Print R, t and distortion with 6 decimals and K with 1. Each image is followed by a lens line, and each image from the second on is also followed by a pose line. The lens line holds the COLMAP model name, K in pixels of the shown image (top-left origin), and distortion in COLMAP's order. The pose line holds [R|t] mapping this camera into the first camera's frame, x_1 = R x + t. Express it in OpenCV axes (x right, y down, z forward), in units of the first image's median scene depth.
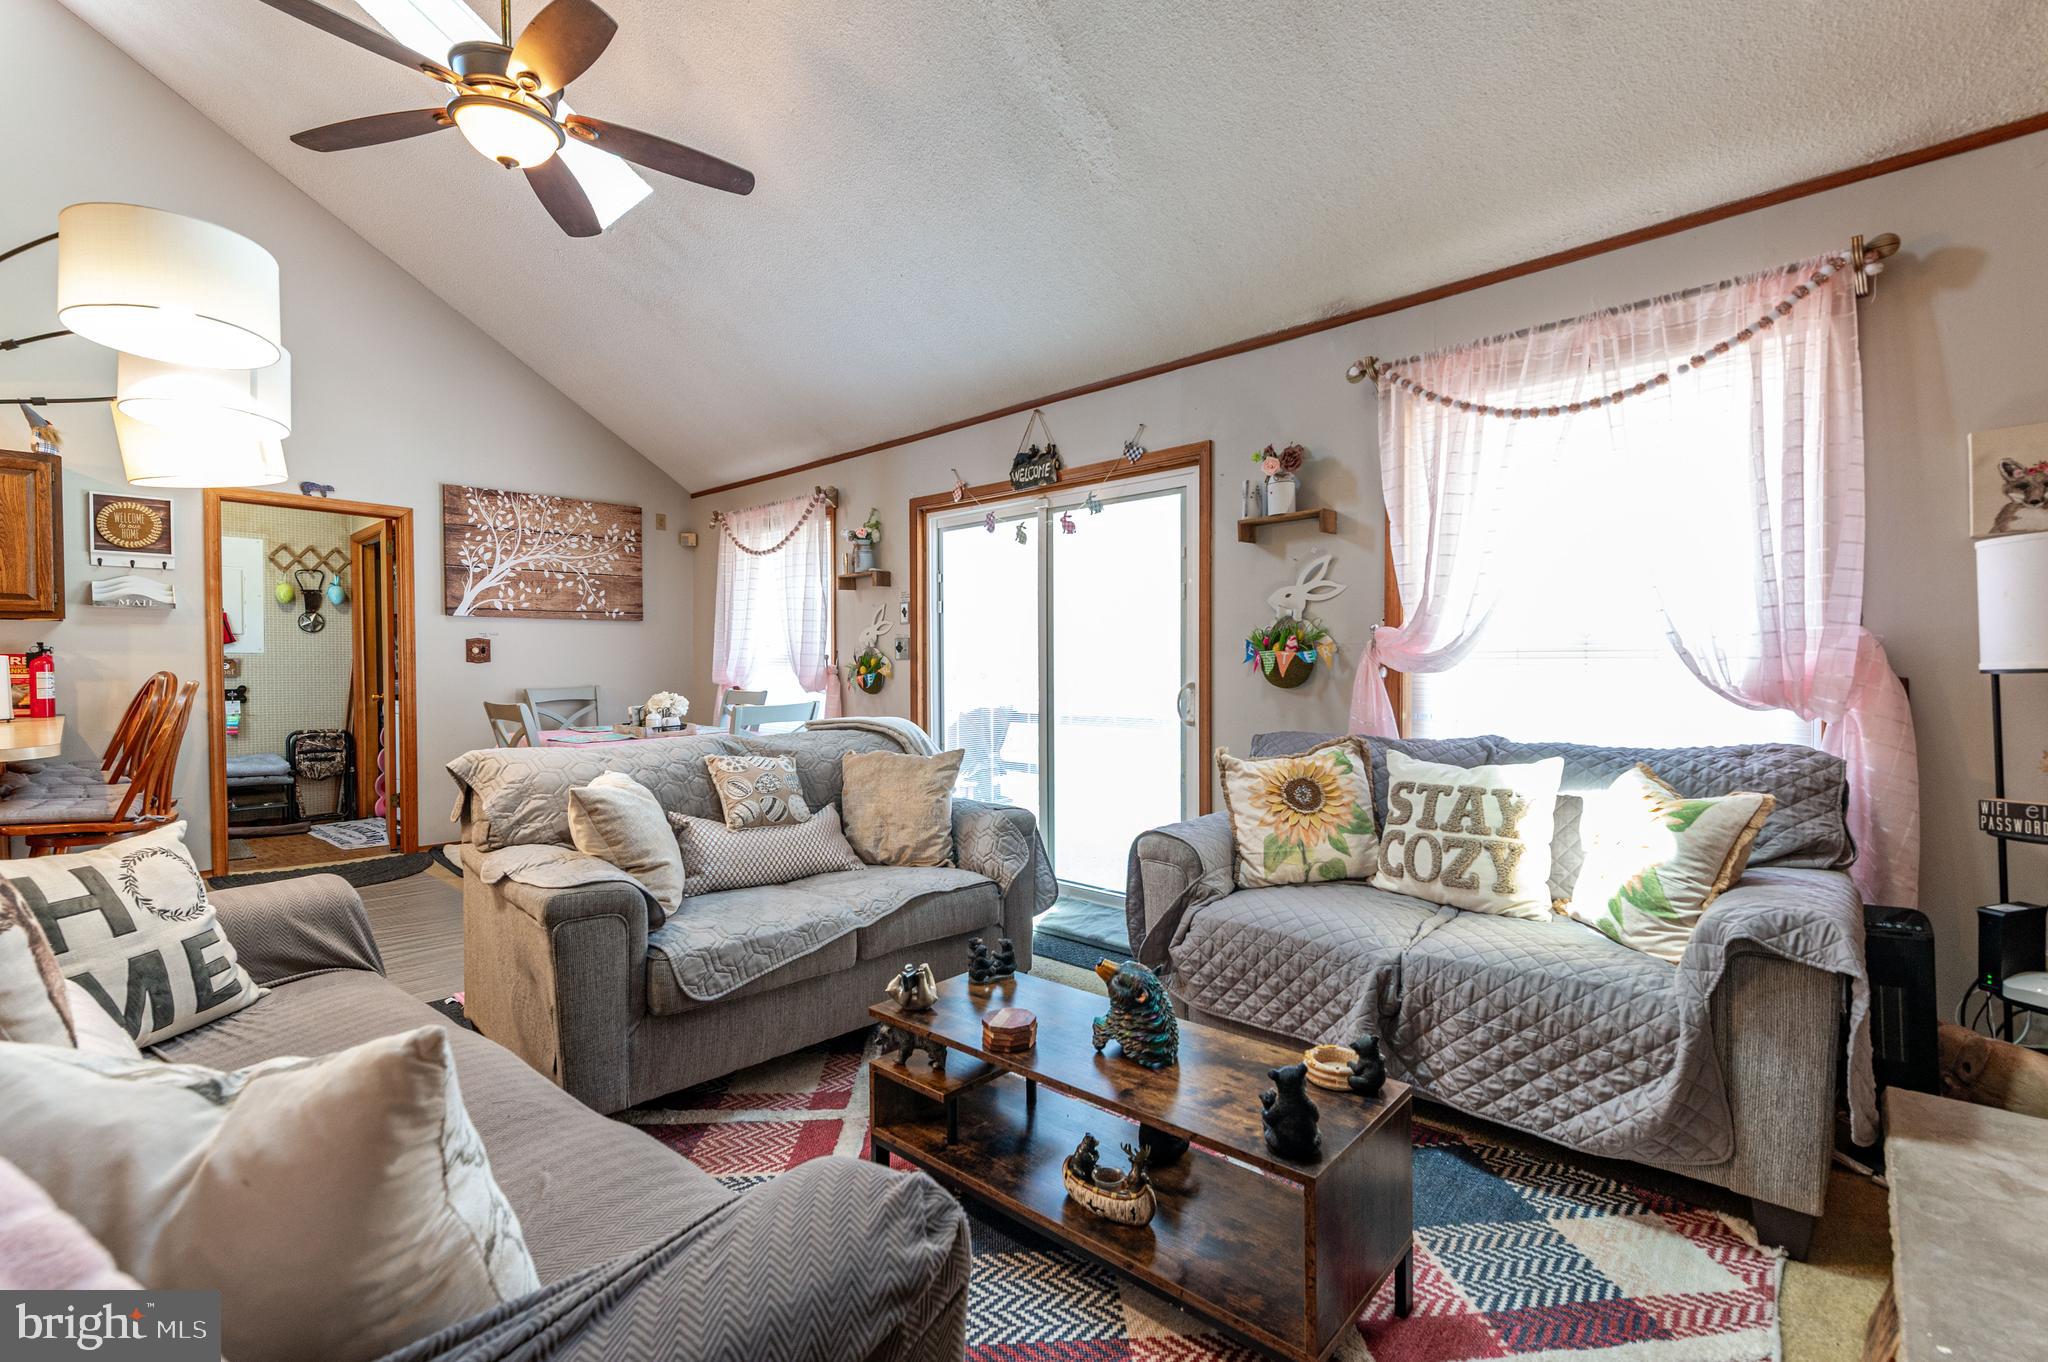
lens RADIAL K [[895.4, 0, 1036.9], [0, 895.4, 680.4], [0, 0, 1]] dist [0.001756, 0.000227]
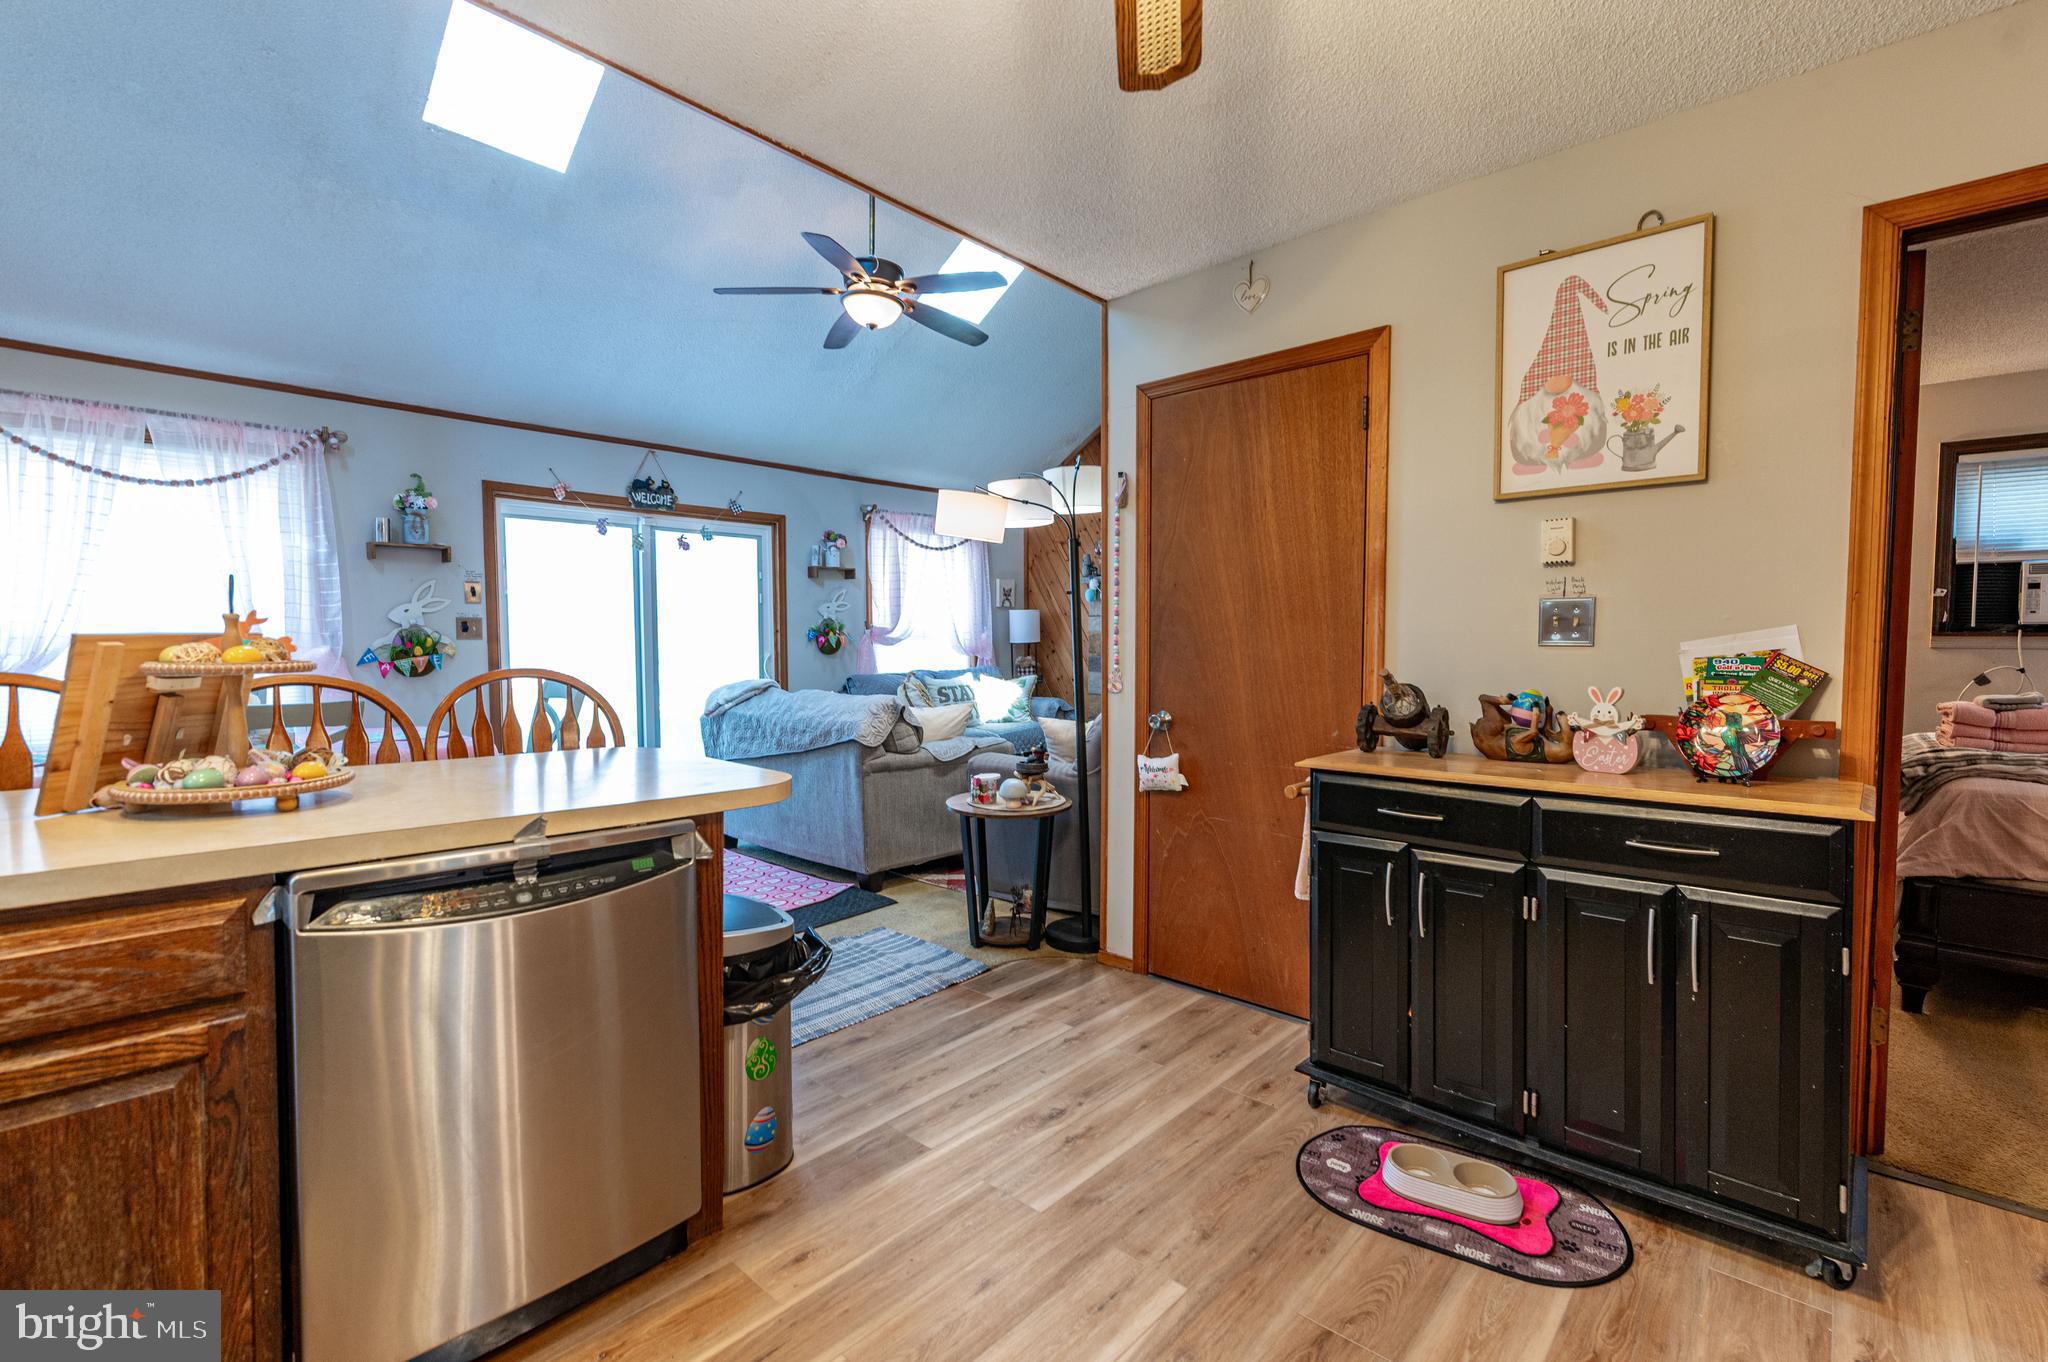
lens RADIAL K [[891.1, 0, 1032.6], [0, 891.1, 676.1], [0, 0, 1]] dist [0.002826, 0.000456]
pose [[-0.010756, -0.039824, 0.999149, -1.026252], [0.022809, 0.998937, 0.040061, -0.007745], [-0.999682, 0.023221, -0.009837, 0.351989]]
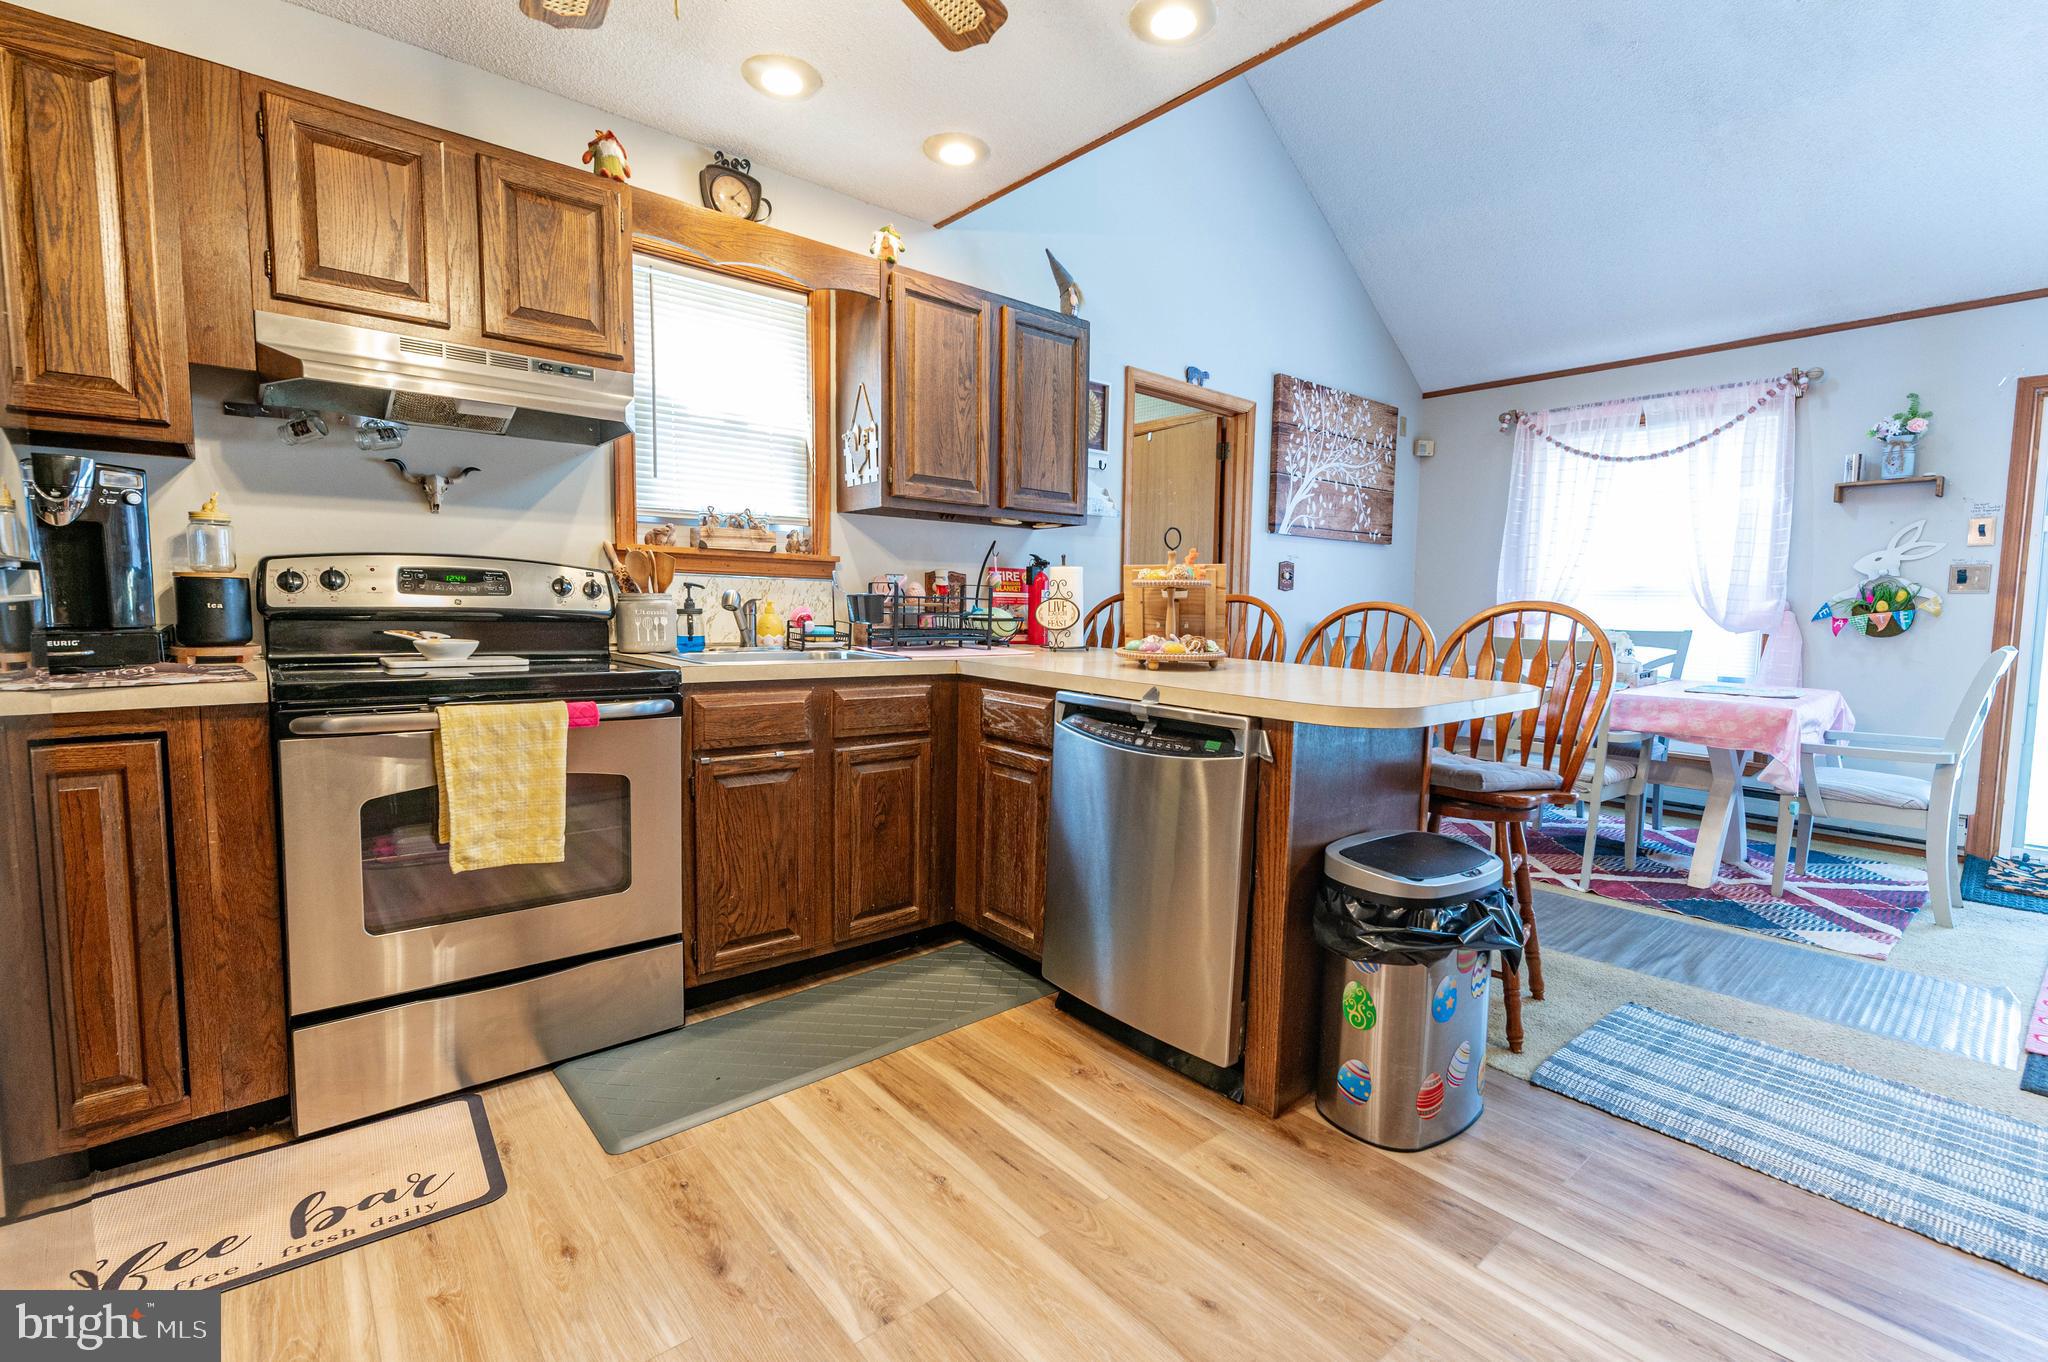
lens RADIAL K [[901.3, 0, 1043.3], [0, 901.3, 681.6], [0, 0, 1]] dist [0.001477, 0.000156]
pose [[0.993685, 0.026290, -0.109080, -0.765092], [-0.019300, 0.997721, 0.064652, 0.015654], [0.110531, -0.062138, 0.991928, 0.127541]]
